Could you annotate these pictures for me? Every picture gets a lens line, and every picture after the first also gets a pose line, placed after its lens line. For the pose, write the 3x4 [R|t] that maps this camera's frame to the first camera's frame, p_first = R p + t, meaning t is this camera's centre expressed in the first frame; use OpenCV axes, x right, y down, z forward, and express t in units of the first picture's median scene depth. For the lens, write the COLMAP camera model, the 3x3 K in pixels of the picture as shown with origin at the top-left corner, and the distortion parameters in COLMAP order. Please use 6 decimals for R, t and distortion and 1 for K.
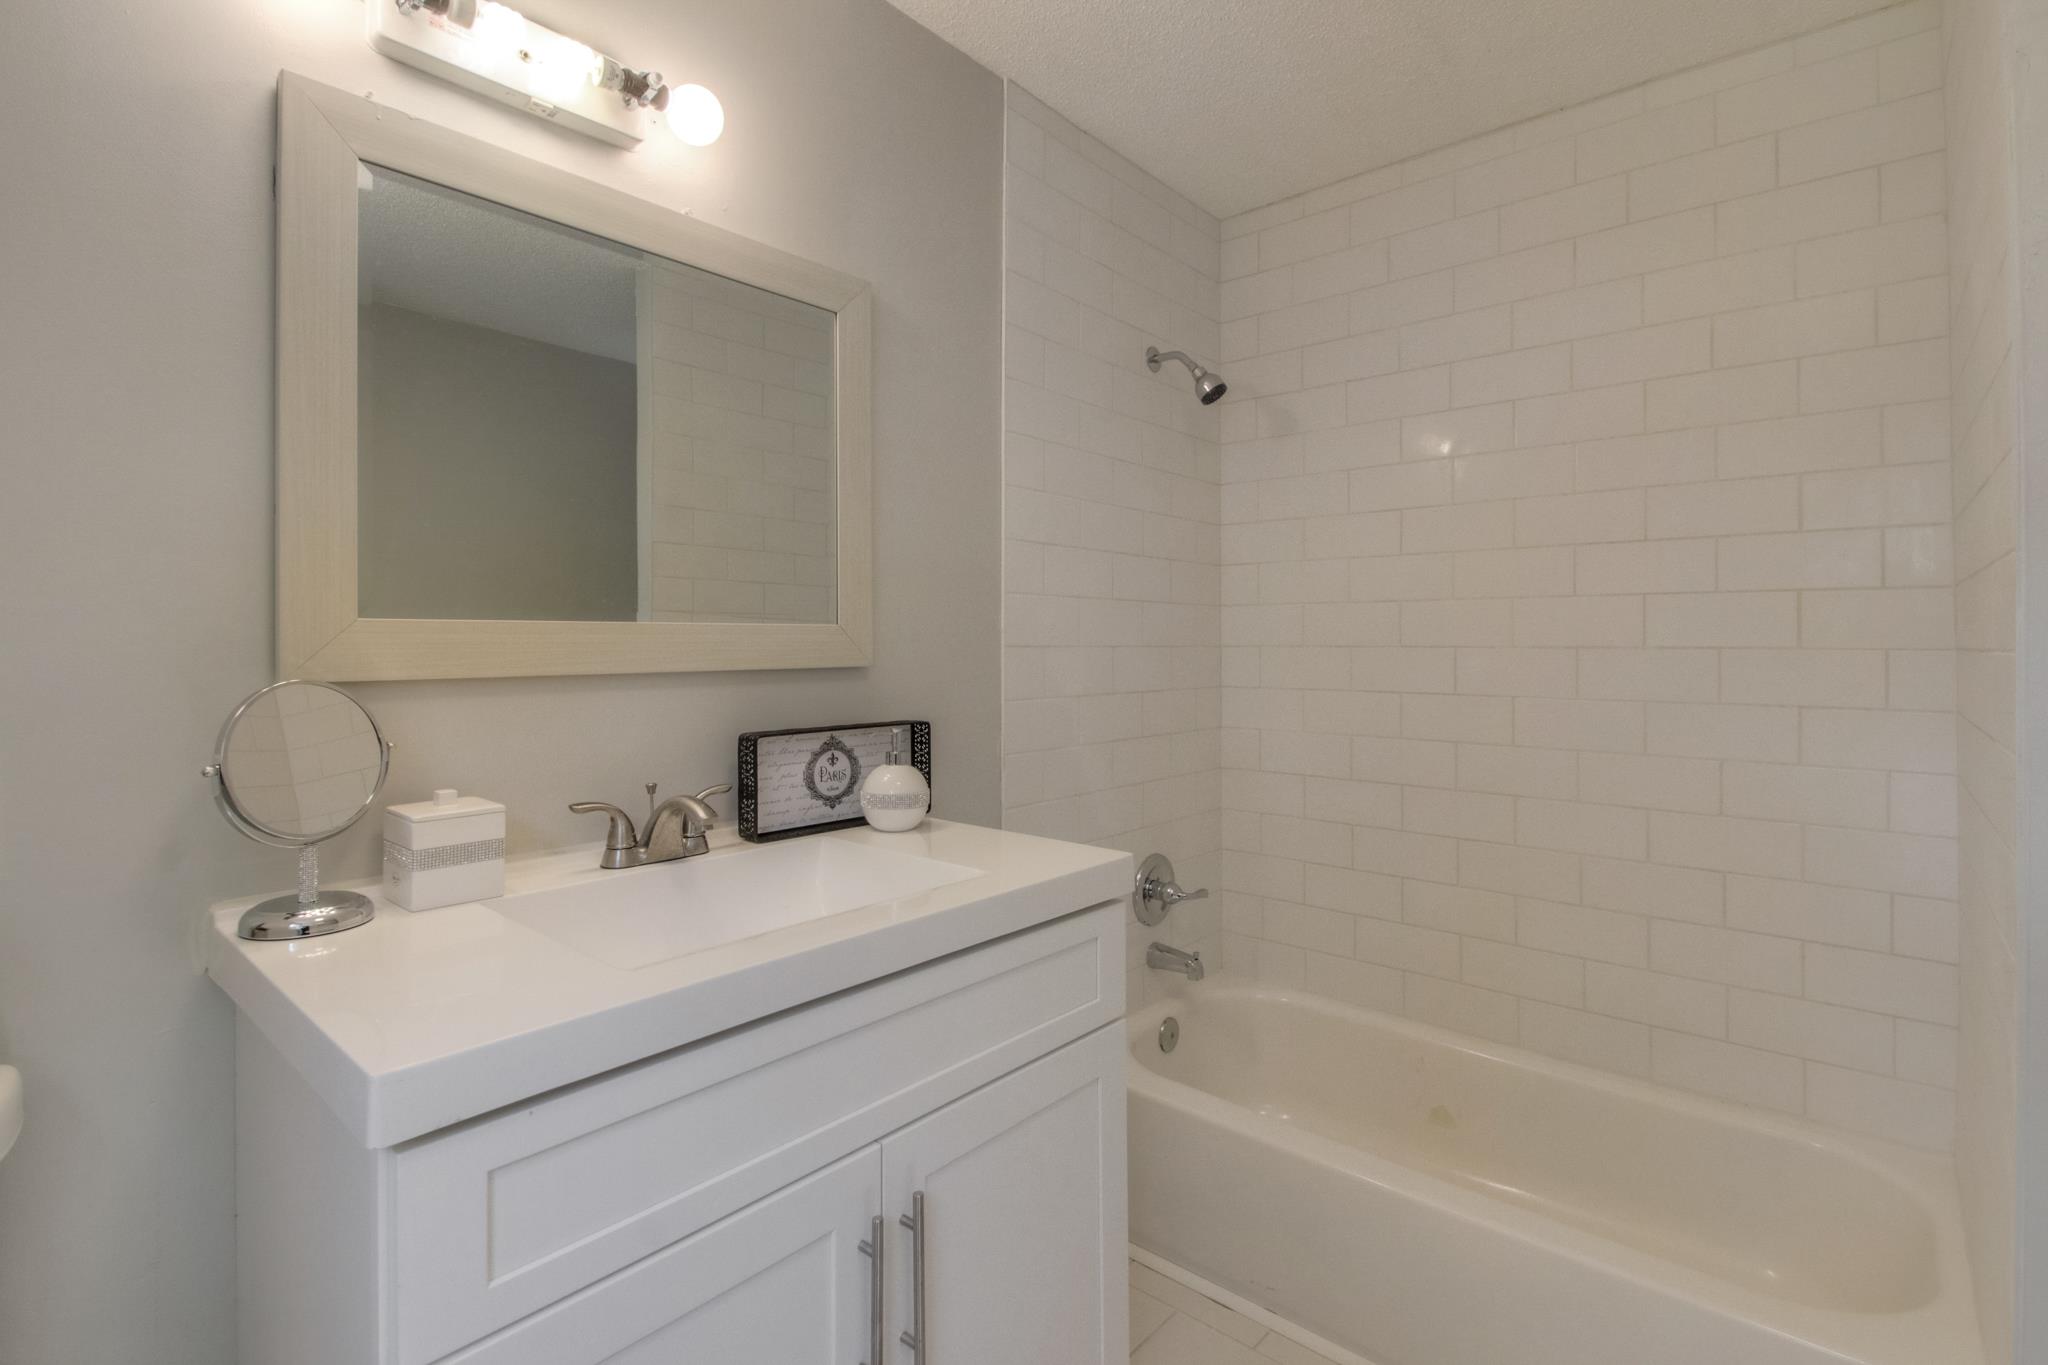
lens RADIAL K [[952.4, 0, 1027.8], [0, 952.4, 652.6], [0, 0, 1]] dist [-0.001984, -0.000697]
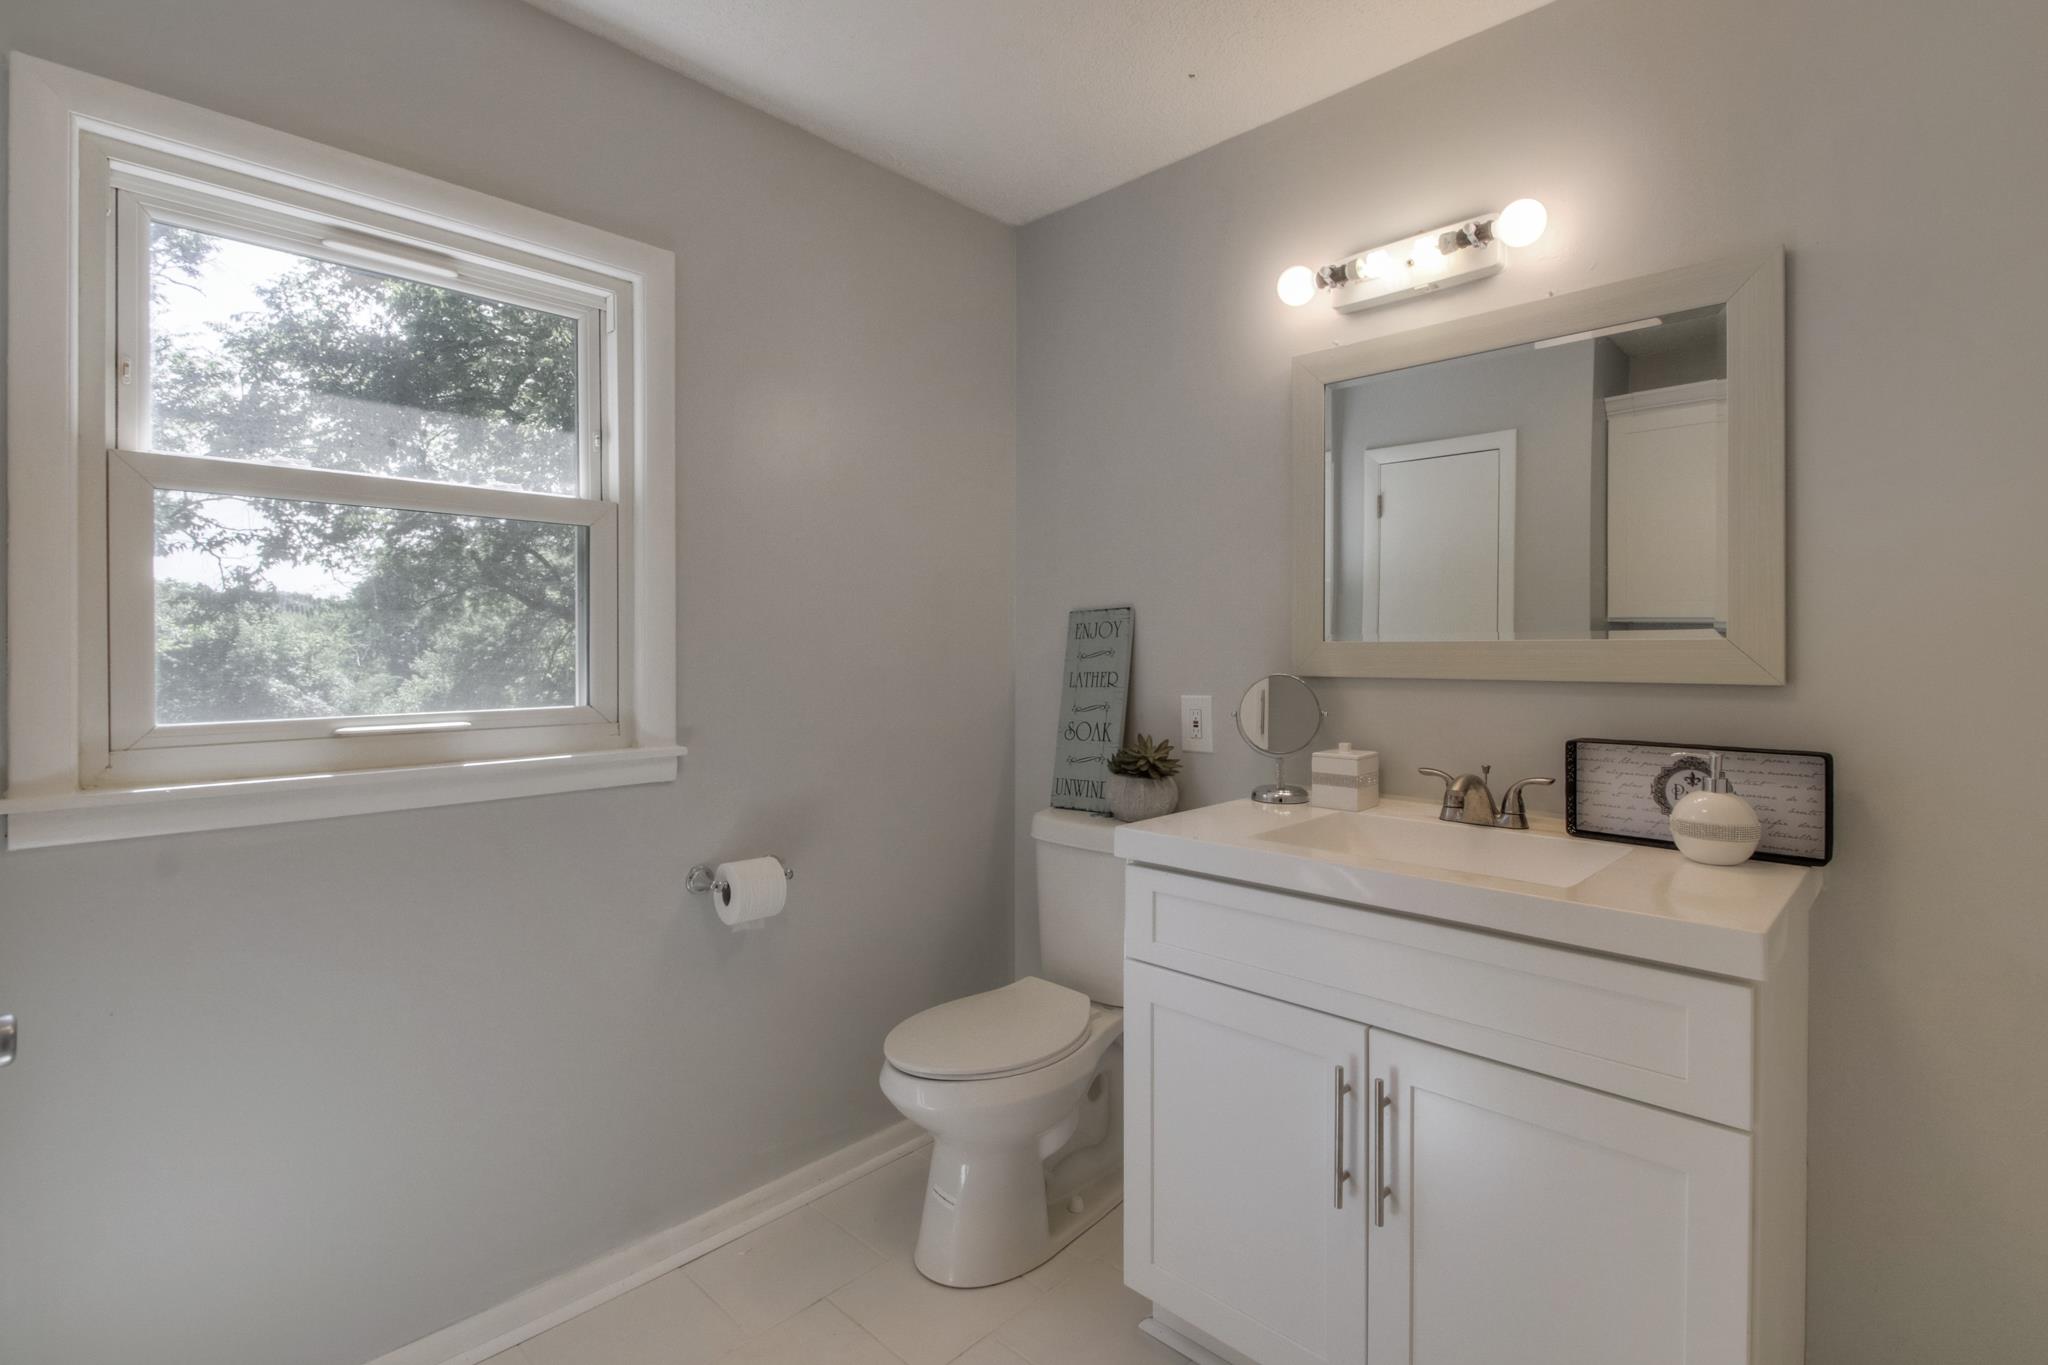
lens RADIAL K [[952.4, 0, 1027.8], [0, 952.4, 652.6], [0, 0, 1]] dist [-0.001984, -0.000697]
pose [[-0.058679, 0.006301, -0.998257, 0.839225], [-0.008406, 0.999942, 0.006805, -0.017364], [0.998242, 0.008791, -0.058622, 0.409105]]
